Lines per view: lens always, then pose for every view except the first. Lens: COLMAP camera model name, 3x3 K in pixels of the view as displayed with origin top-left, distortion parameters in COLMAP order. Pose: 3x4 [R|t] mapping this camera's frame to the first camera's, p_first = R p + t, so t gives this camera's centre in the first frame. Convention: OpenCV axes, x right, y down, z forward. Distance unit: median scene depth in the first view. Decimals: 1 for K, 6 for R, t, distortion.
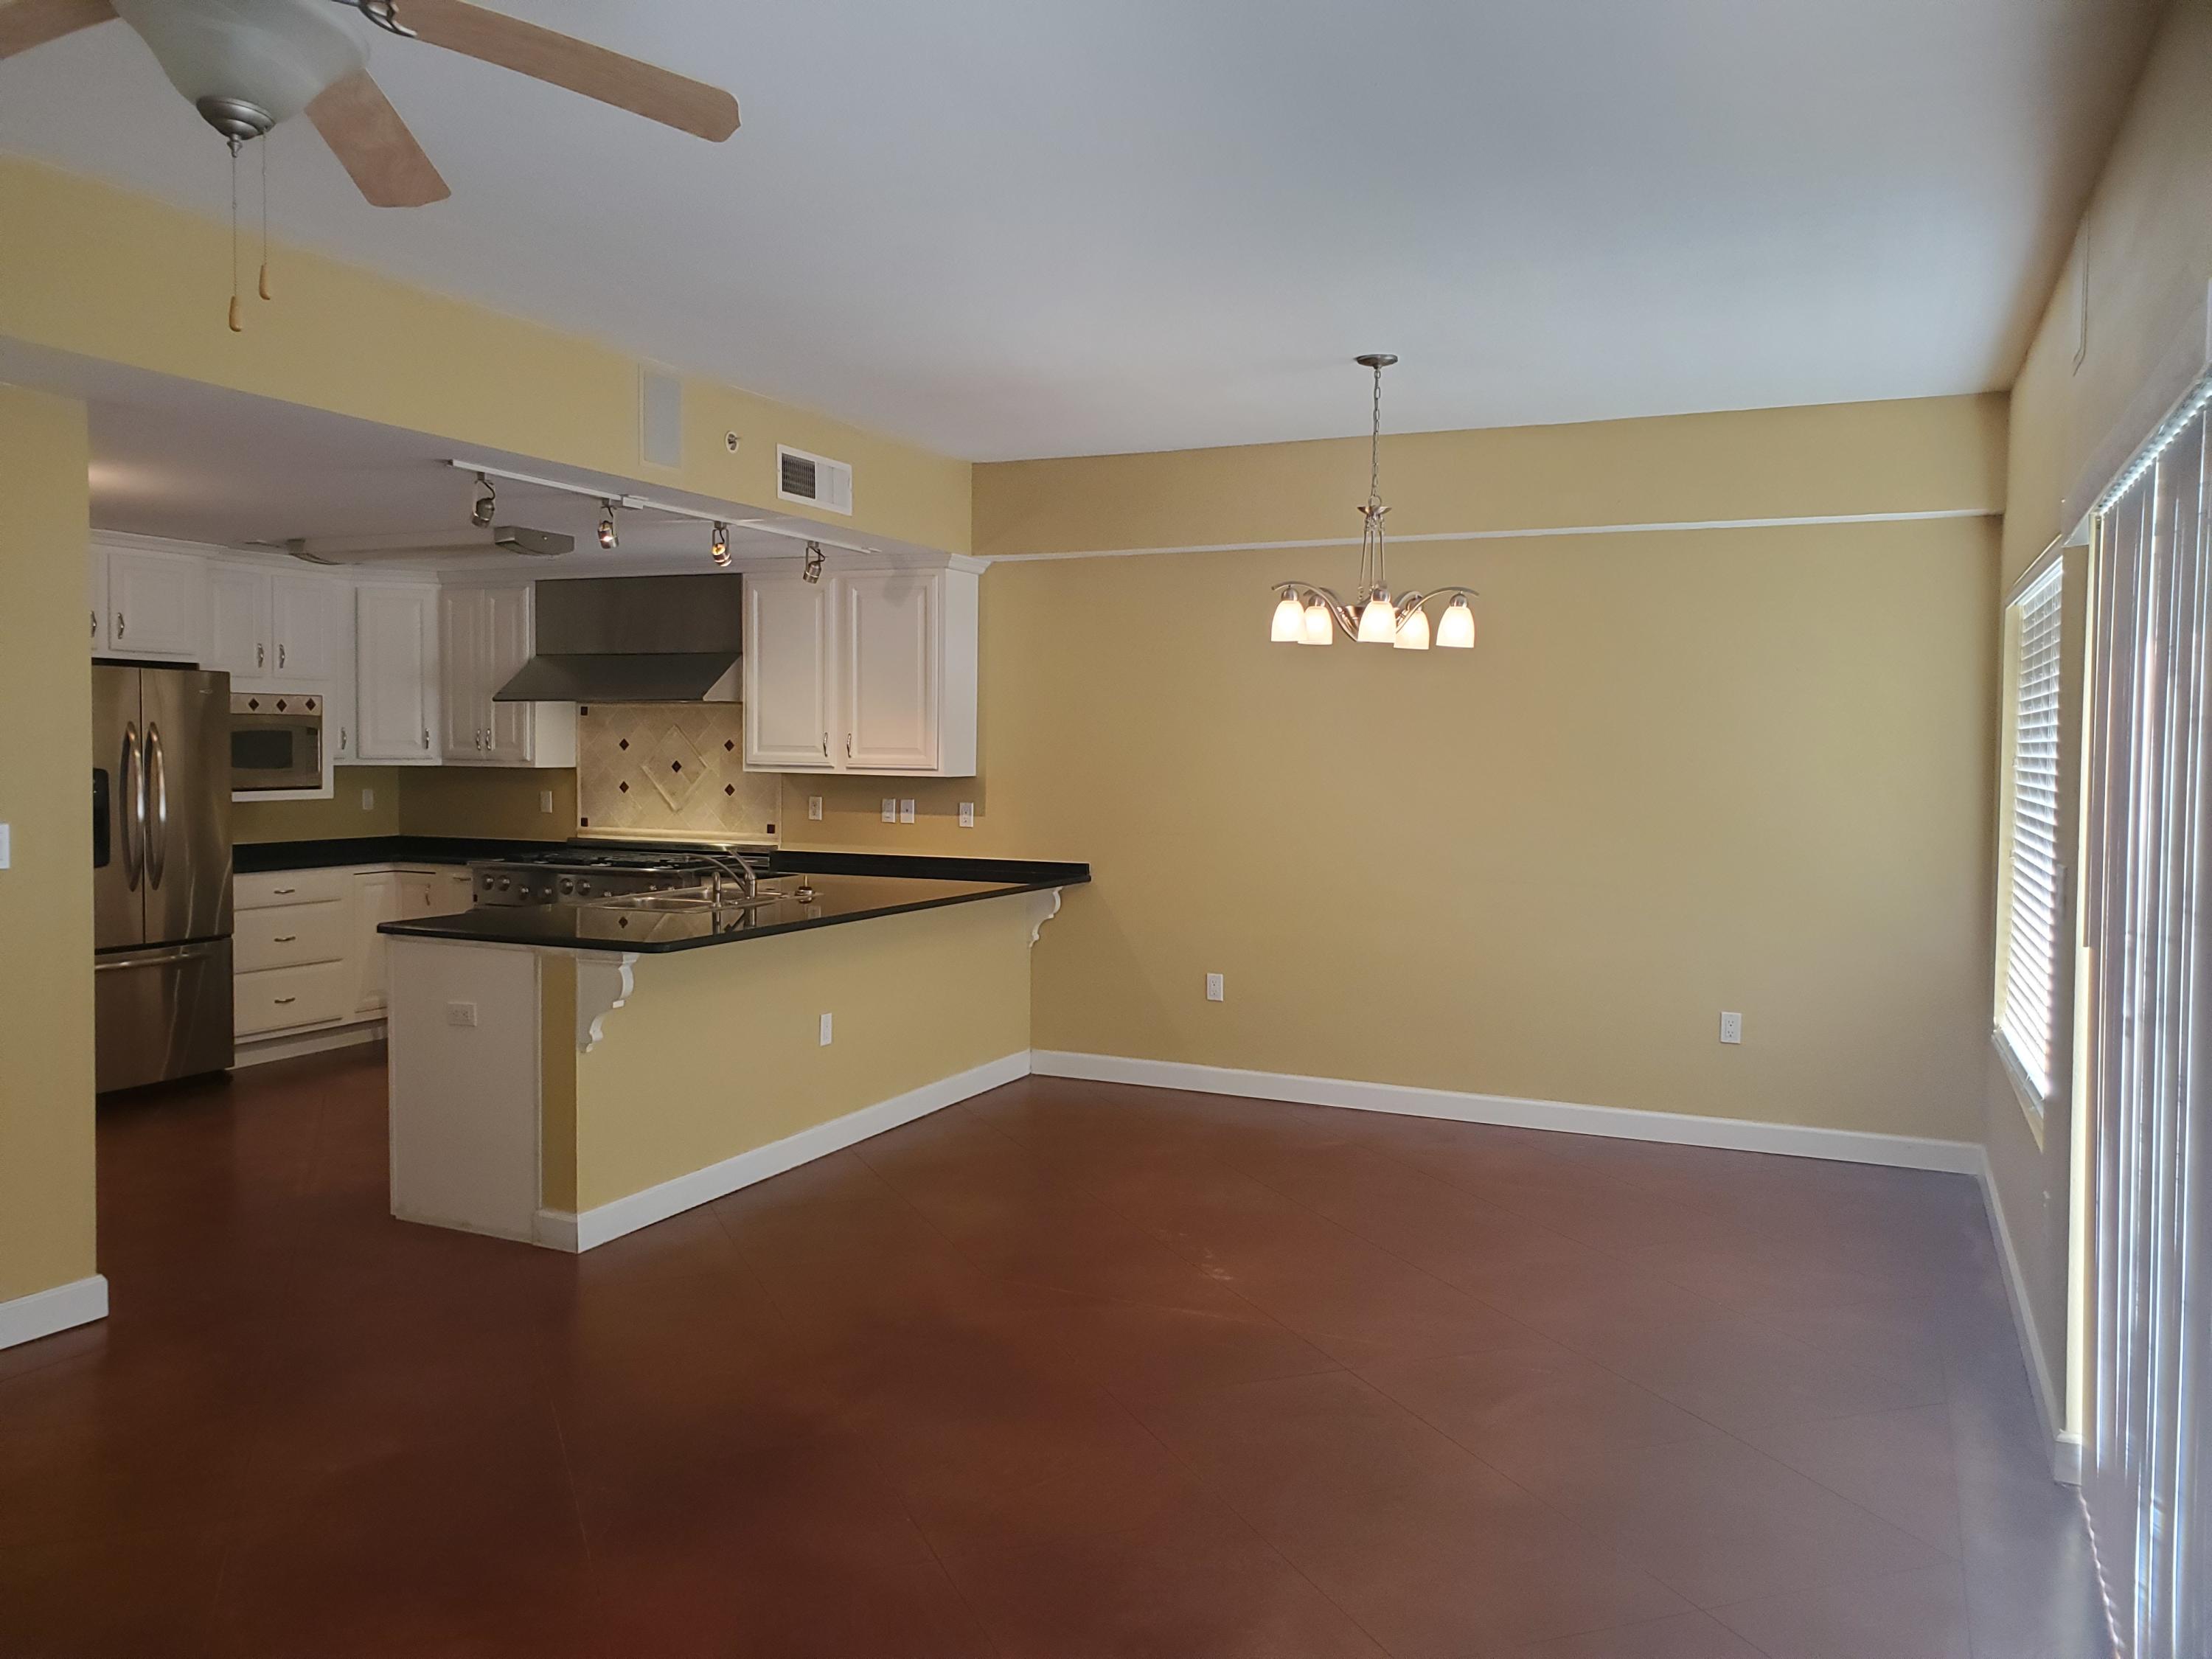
lens RADIAL K [[1727.2, 0, 1048.7], [0, 1727.2, 829.8], [0, 0, 1]] dist [0.004886, 0.008763]
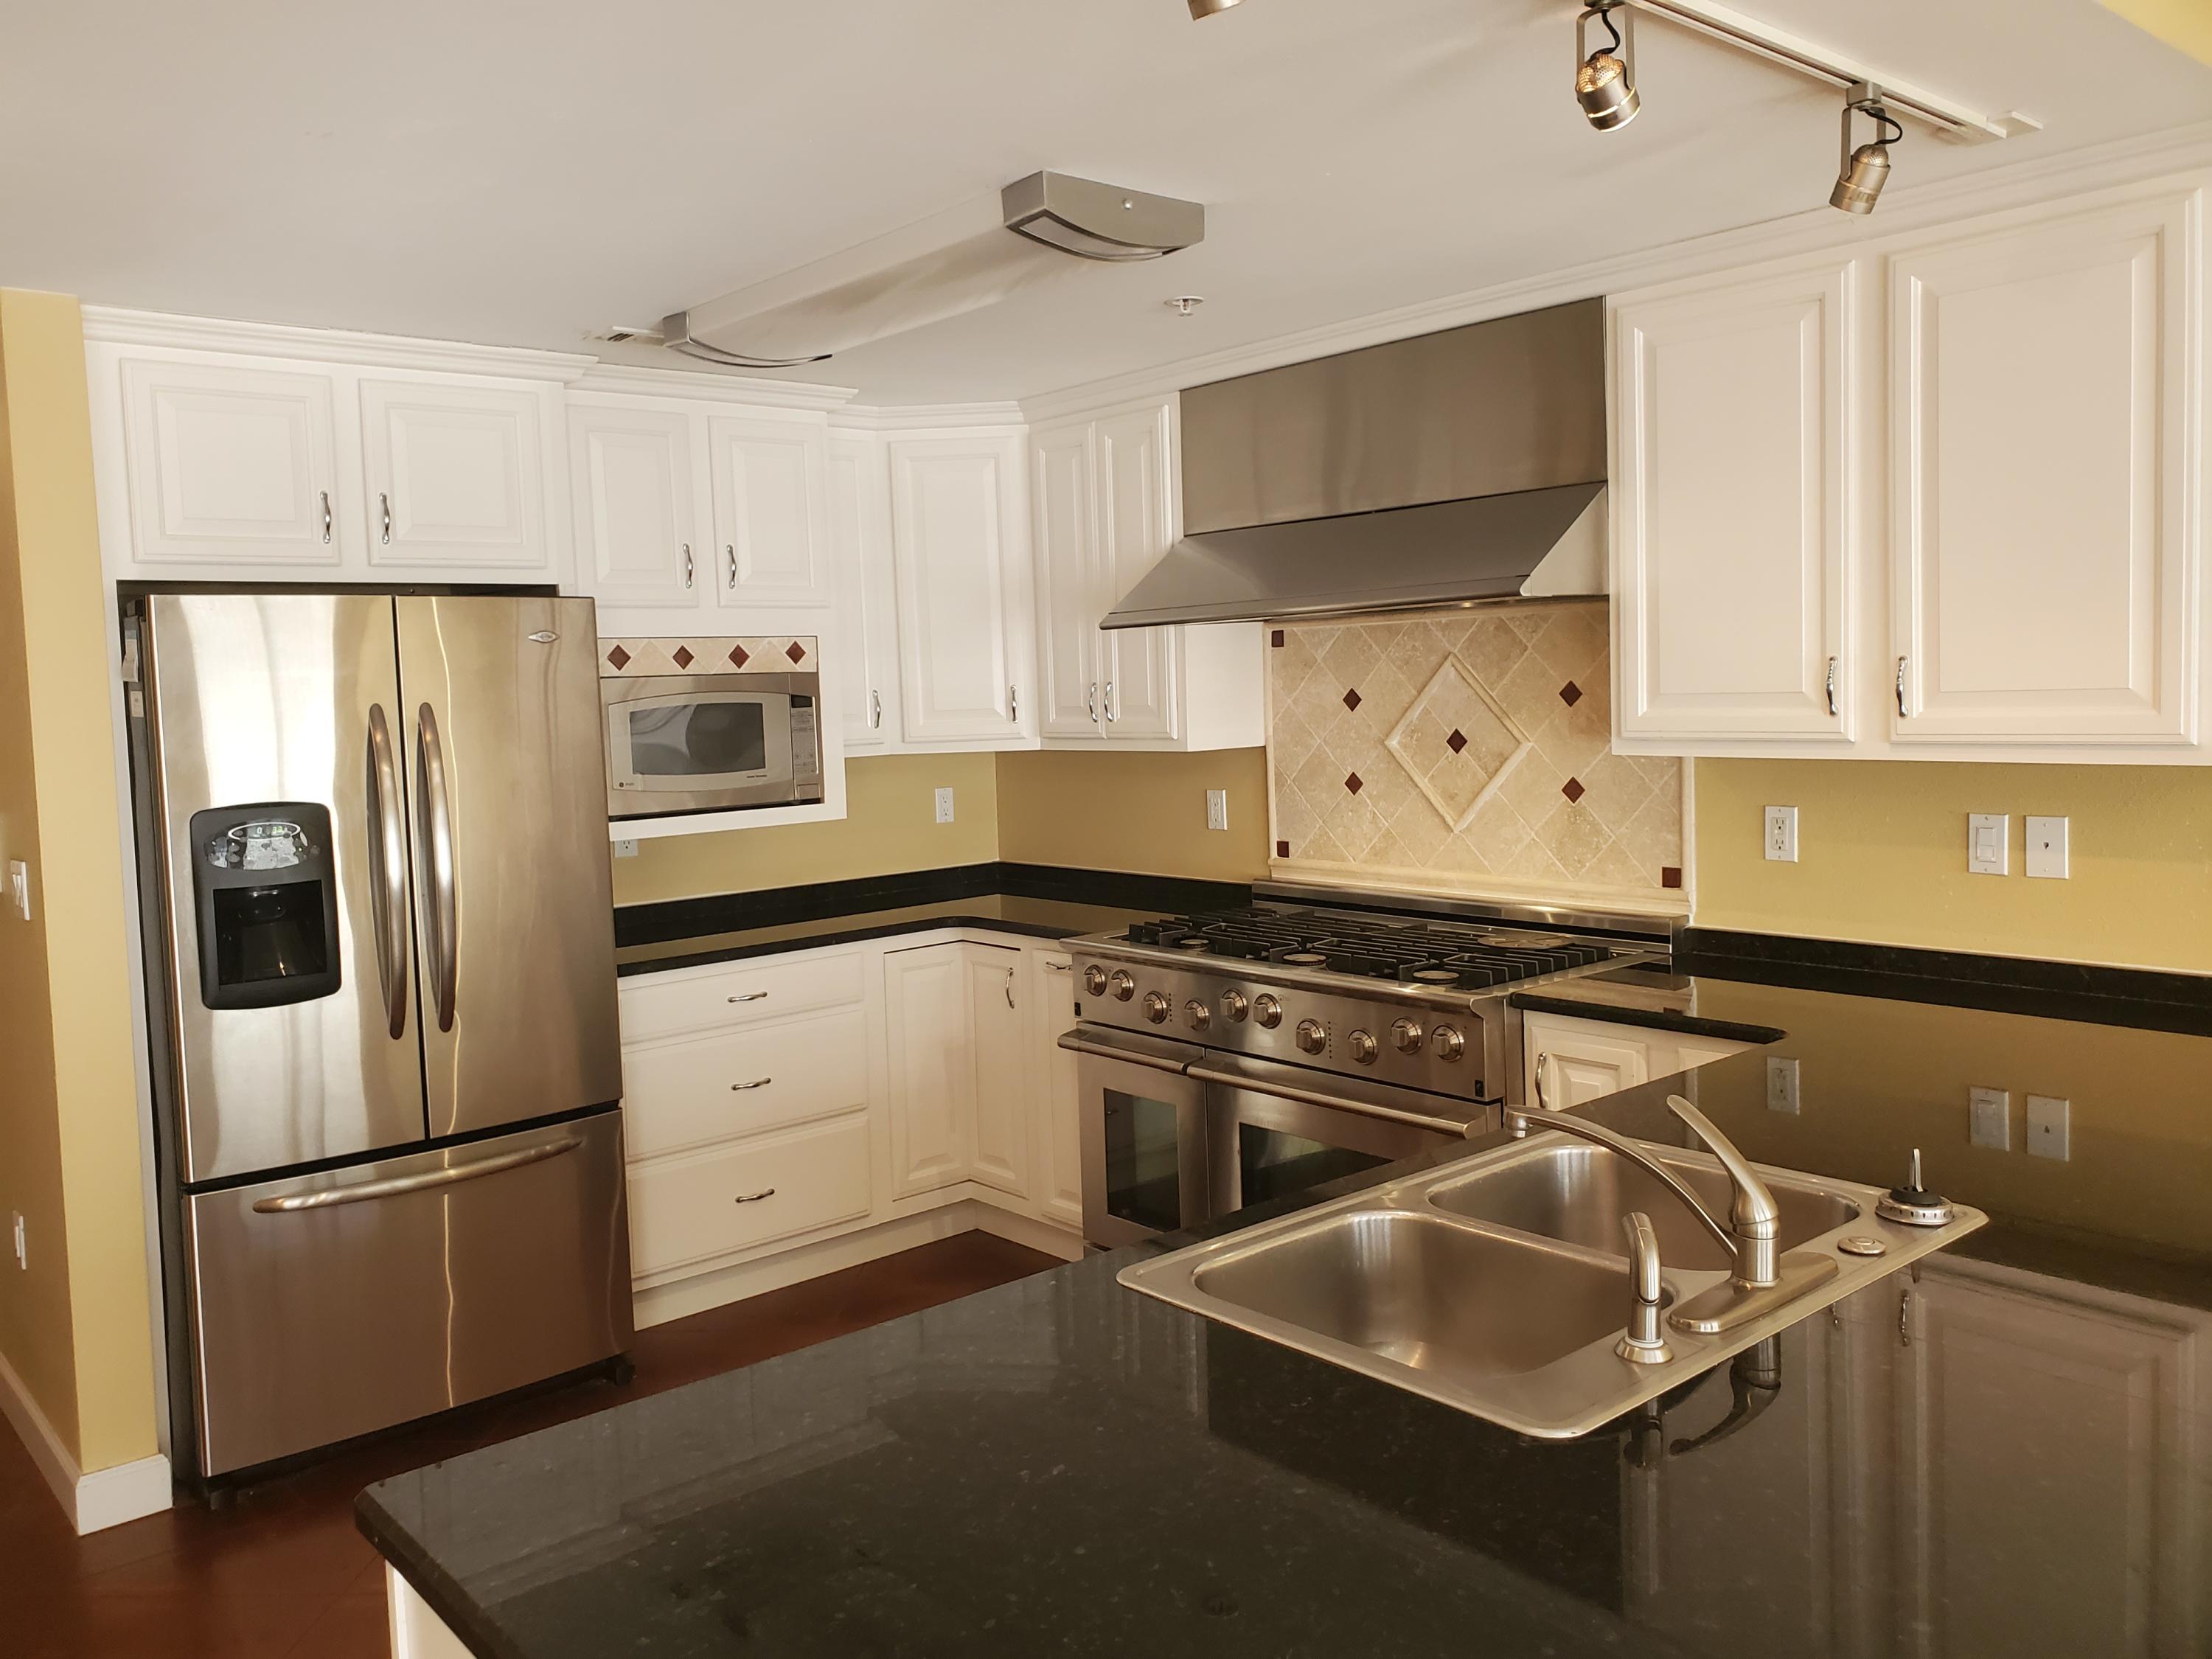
lens RADIAL K [[1727.2, 0, 1100.4], [0, 1727.2, 819.1], [0, 0, 1]] dist [0.004886, 0.008763]
pose [[0.917205, -0.012272, -0.398227, -0.117839], [0.026300, 0.999210, 0.029784, -0.033043], [0.397547, -0.037792, 0.916803, 0.528633]]
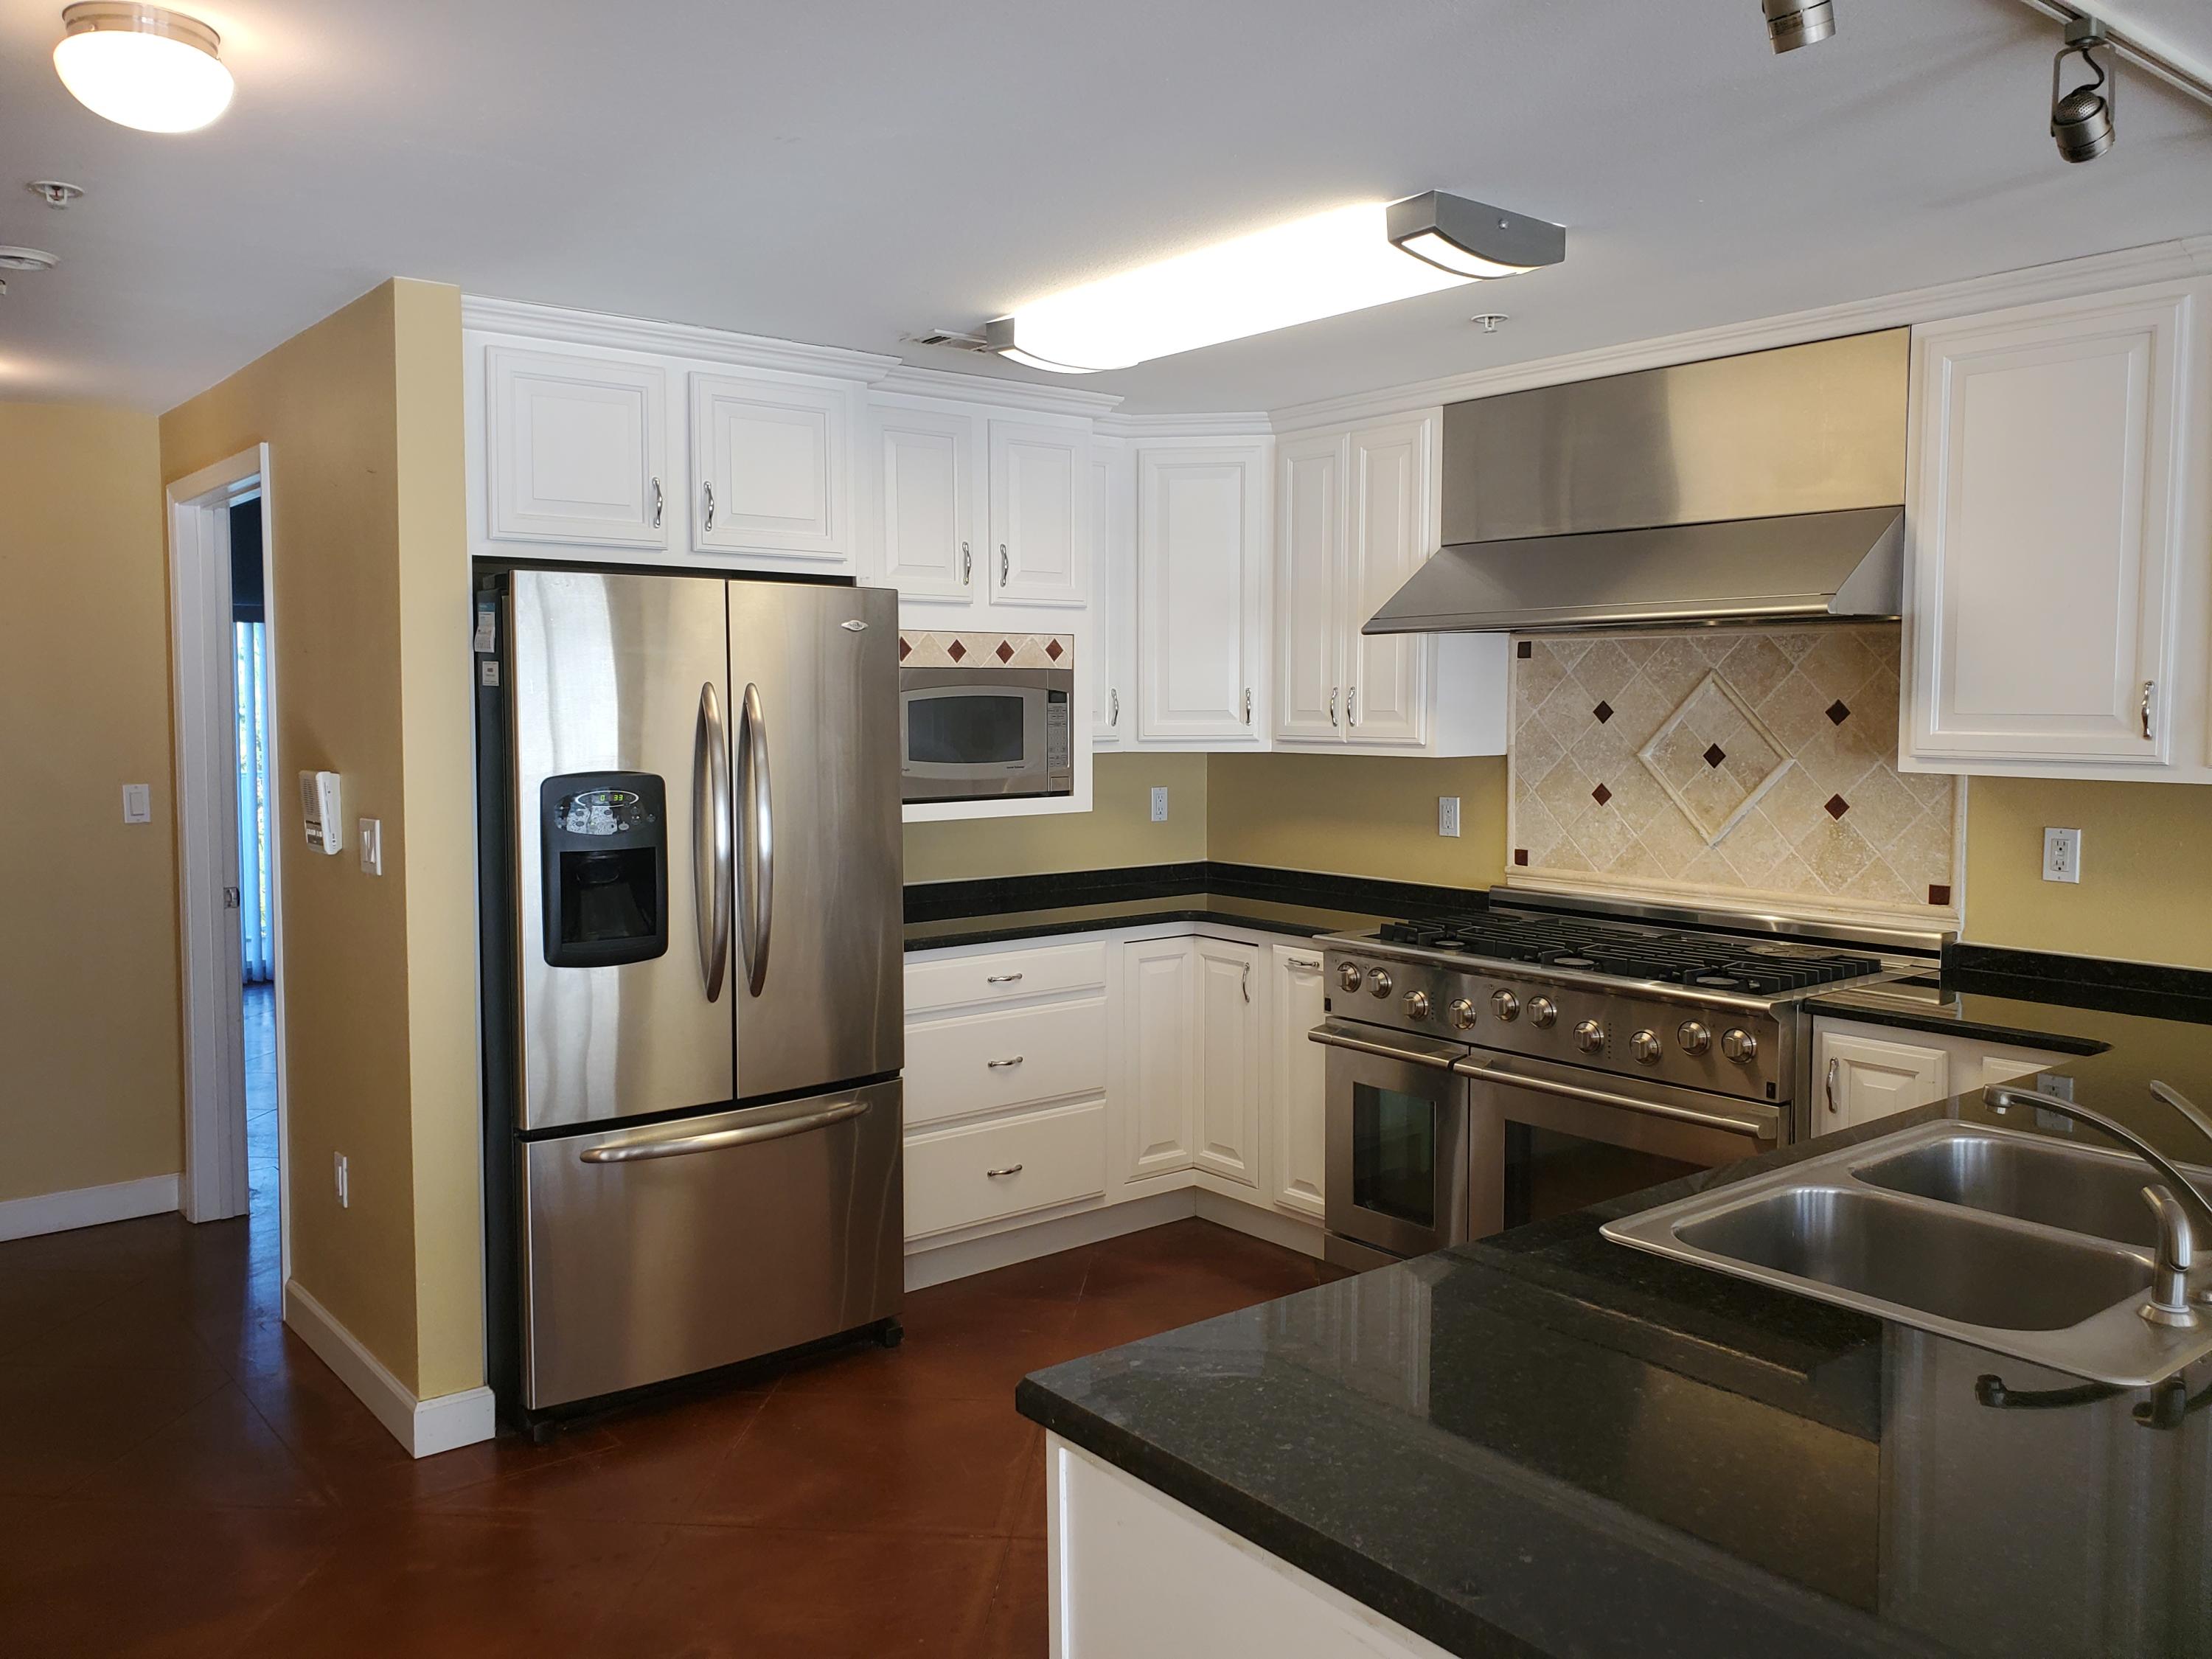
lens RADIAL K [[1727.2, 0, 1103.2], [0, 1727.2, 831.5], [0, 0, 1]] dist [0.004886, 0.008763]
pose [[0.903487, 0.019779, -0.428159, -0.166602], [-0.008910, 0.999586, 0.027375, -0.027900], [0.428523, -0.020918, 0.903289, 0.489145]]
